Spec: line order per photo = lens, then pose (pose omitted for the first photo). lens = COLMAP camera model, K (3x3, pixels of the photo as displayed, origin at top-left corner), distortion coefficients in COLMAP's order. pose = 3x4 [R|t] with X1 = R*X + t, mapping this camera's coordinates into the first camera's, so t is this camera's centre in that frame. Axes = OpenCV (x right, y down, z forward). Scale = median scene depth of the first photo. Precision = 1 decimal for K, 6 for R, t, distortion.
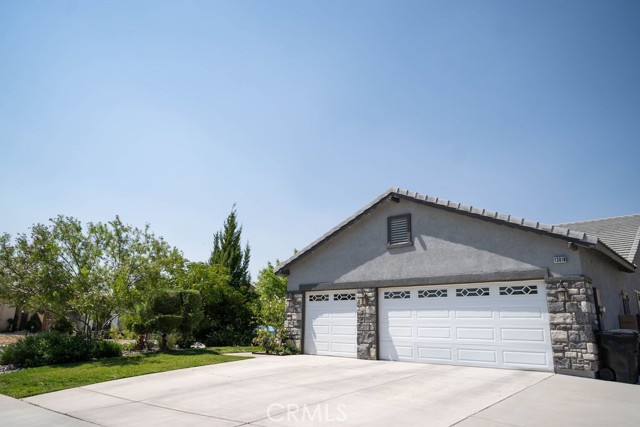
lens RADIAL K [[438.8, 0, 321.7], [0, 438.8, 216.5], [0, 0, 1]] dist [-0.005181, 0.002213]
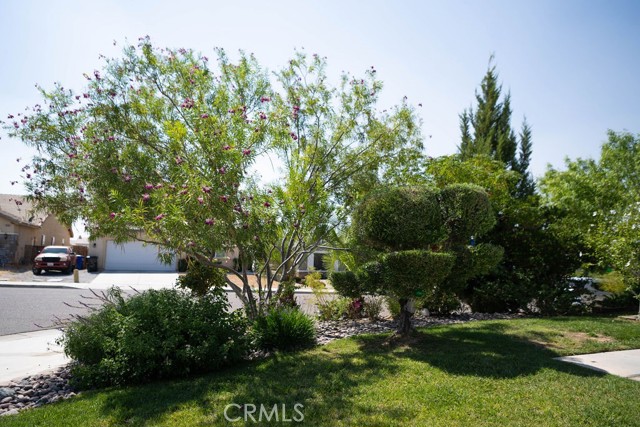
lens RADIAL K [[438.8, 0, 321.7], [0, 438.8, 212.4], [0, 0, 1]] dist [-0.005181, 0.002213]
pose [[0.886860, -0.054235, -0.458844, -0.151367], [0.113636, 0.988186, 0.102834, 0.090122], [0.447846, -0.143341, 0.882546, 0.396971]]
